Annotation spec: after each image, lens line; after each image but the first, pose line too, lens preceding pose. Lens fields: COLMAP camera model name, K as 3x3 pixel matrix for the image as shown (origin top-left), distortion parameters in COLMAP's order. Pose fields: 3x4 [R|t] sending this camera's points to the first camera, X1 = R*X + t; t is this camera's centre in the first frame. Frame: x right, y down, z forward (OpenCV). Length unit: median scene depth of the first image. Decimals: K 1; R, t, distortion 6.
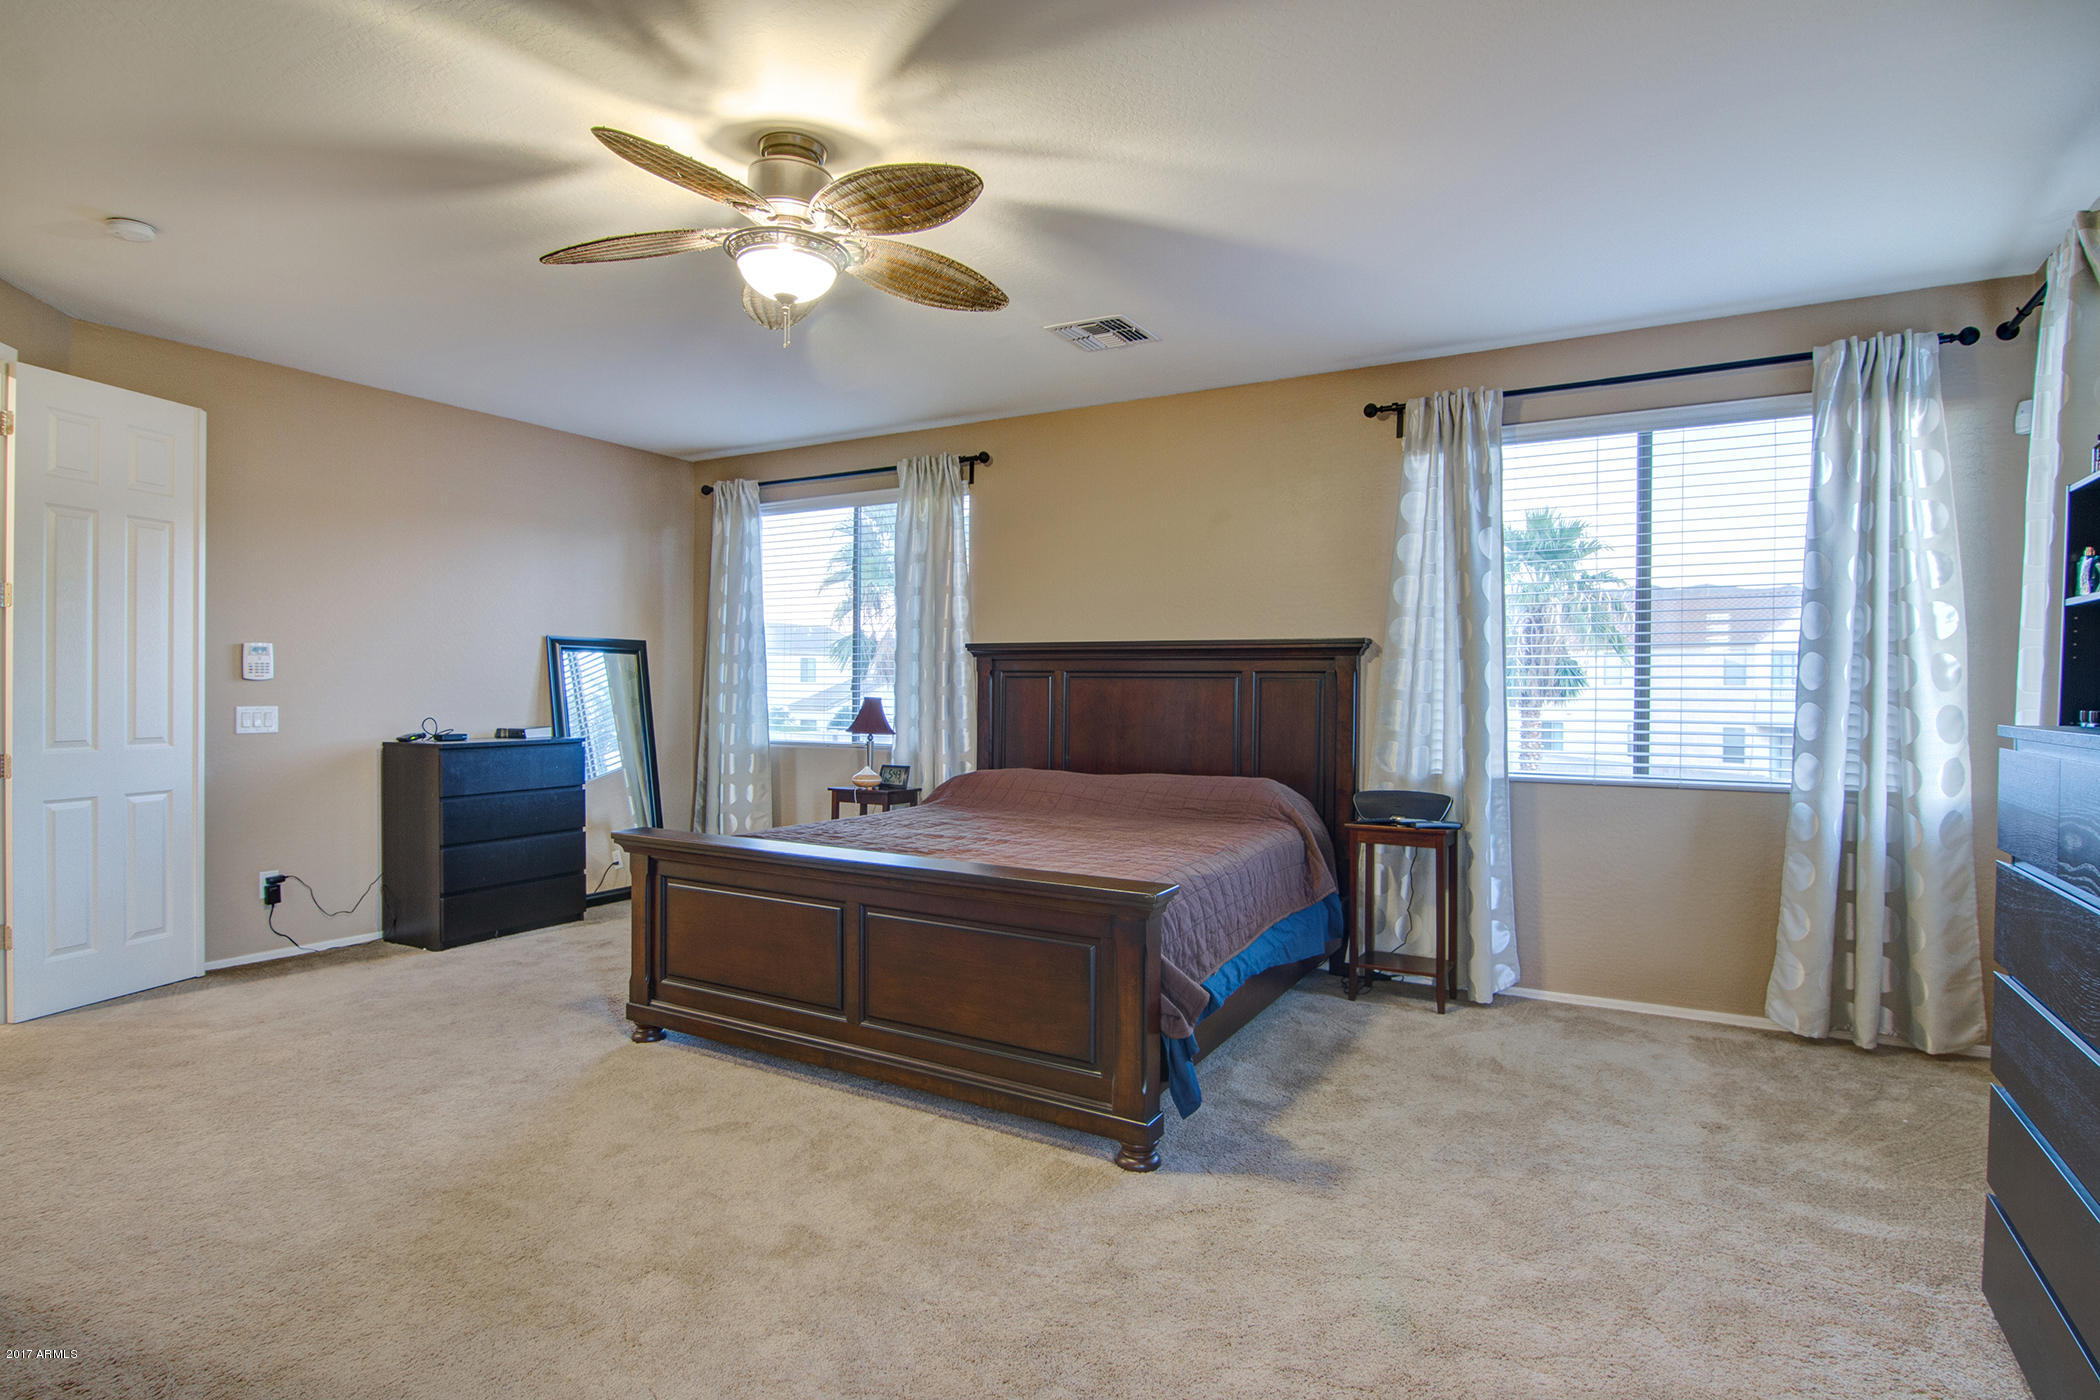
lens RADIAL K [[1081.3, 0, 1040.5], [0, 1081.3, 696.2], [0, 0, 1]] dist [-0.004009, -0.010928]
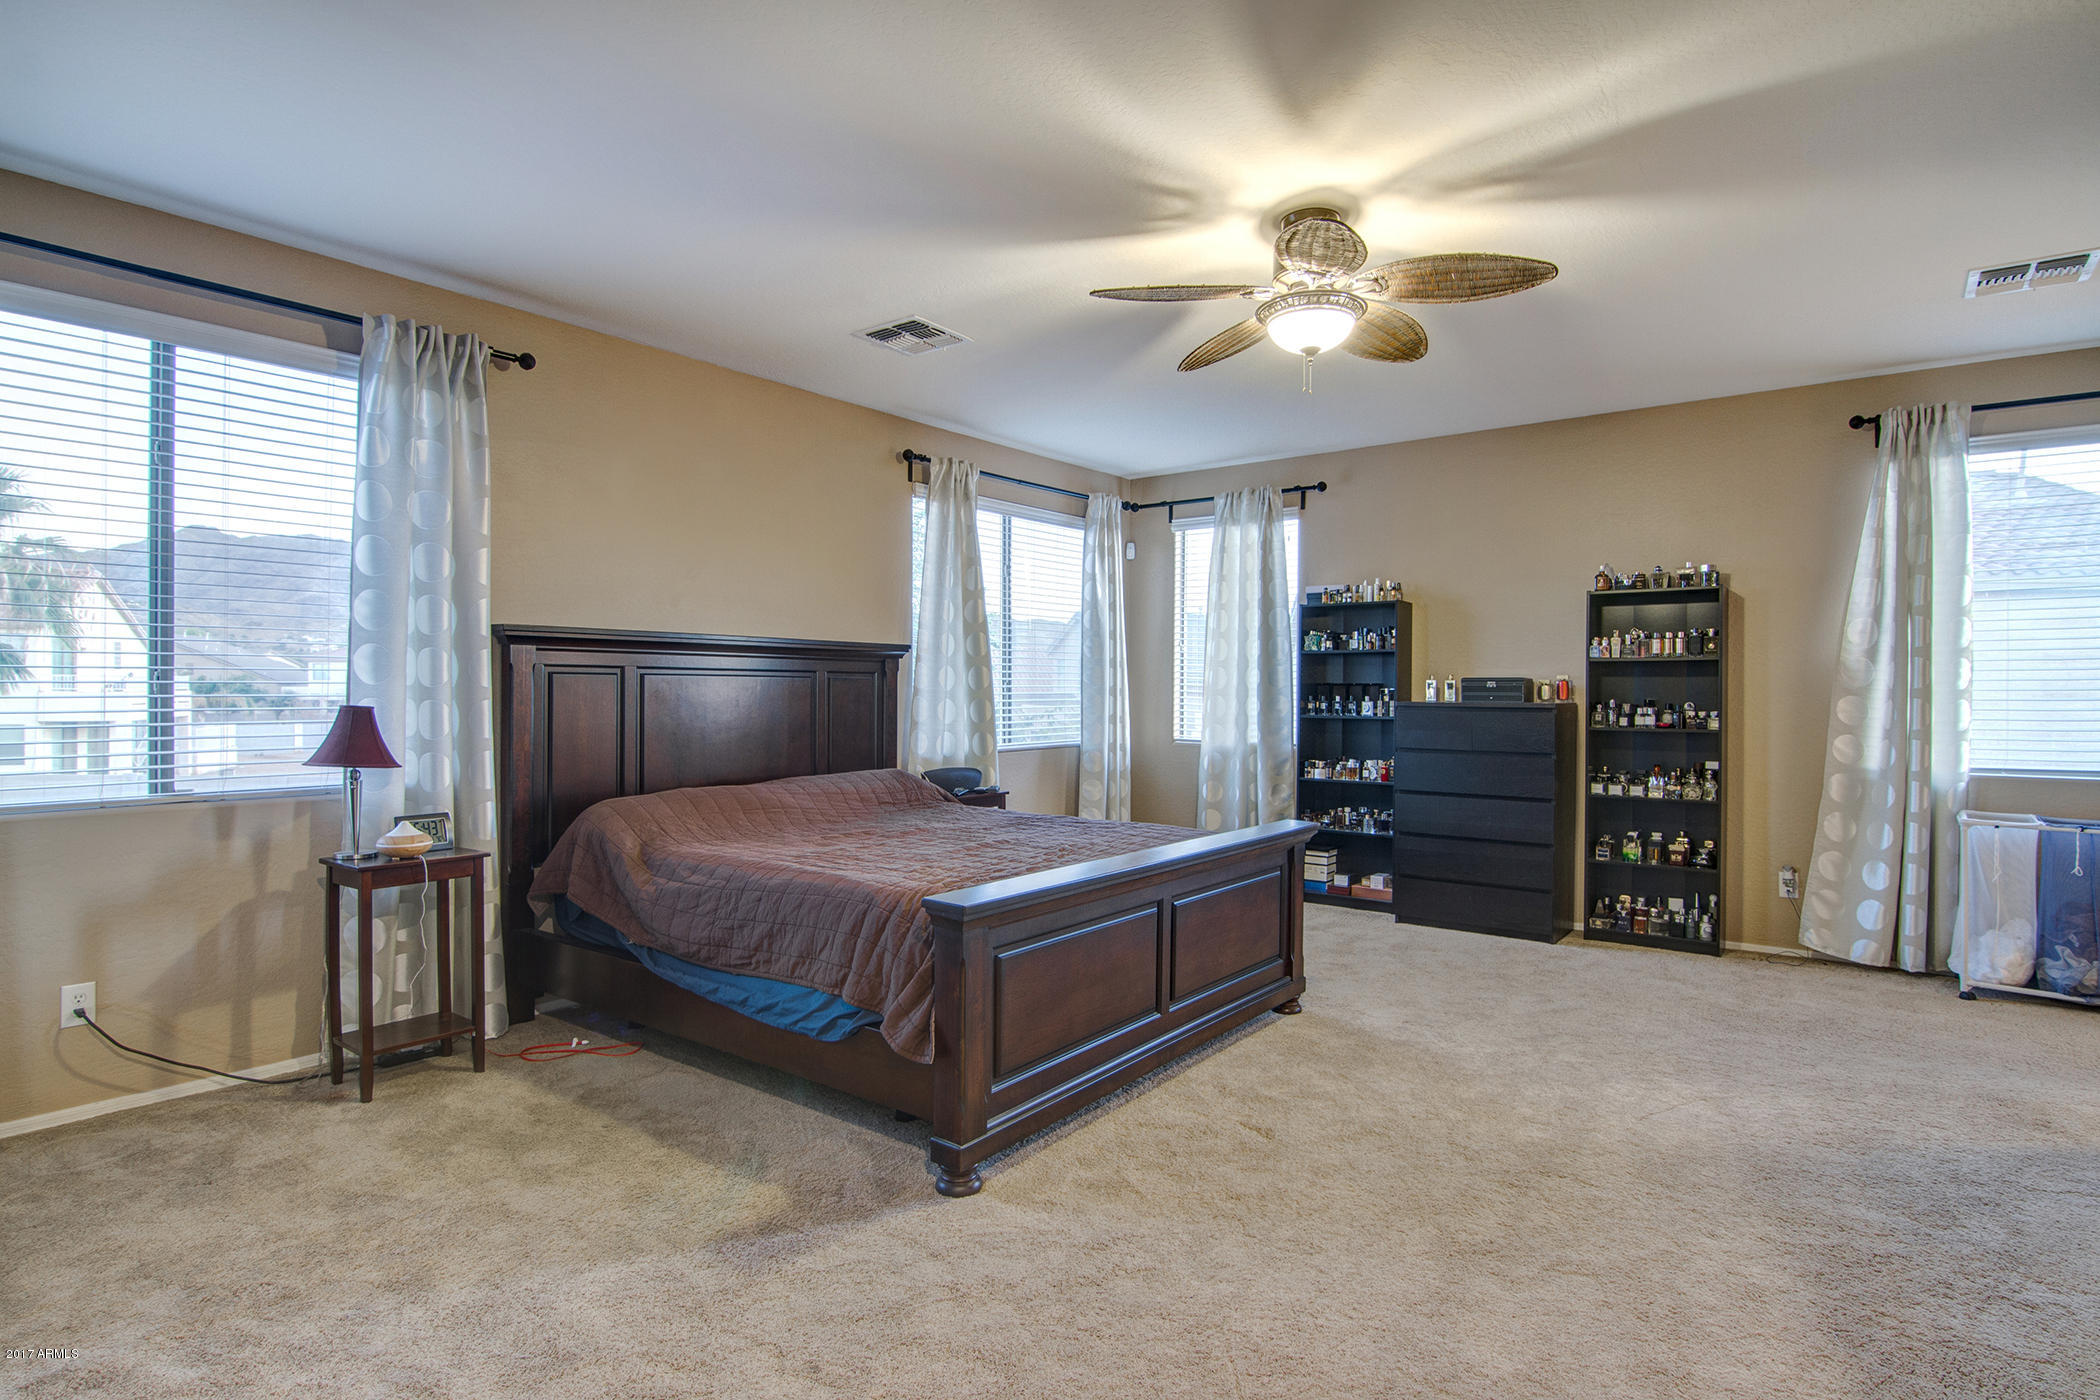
lens RADIAL K [[1081.3, 0, 1040.5], [0, 1081.3, 696.2], [0, 0, 1]] dist [-0.004009, -0.010928]
pose [[0.125720, -0.013224, 0.991978, -0.937652], [0.003396, 0.999911, 0.012899, -0.012426], [-0.992060, 0.001747, 0.125754, 0.762355]]
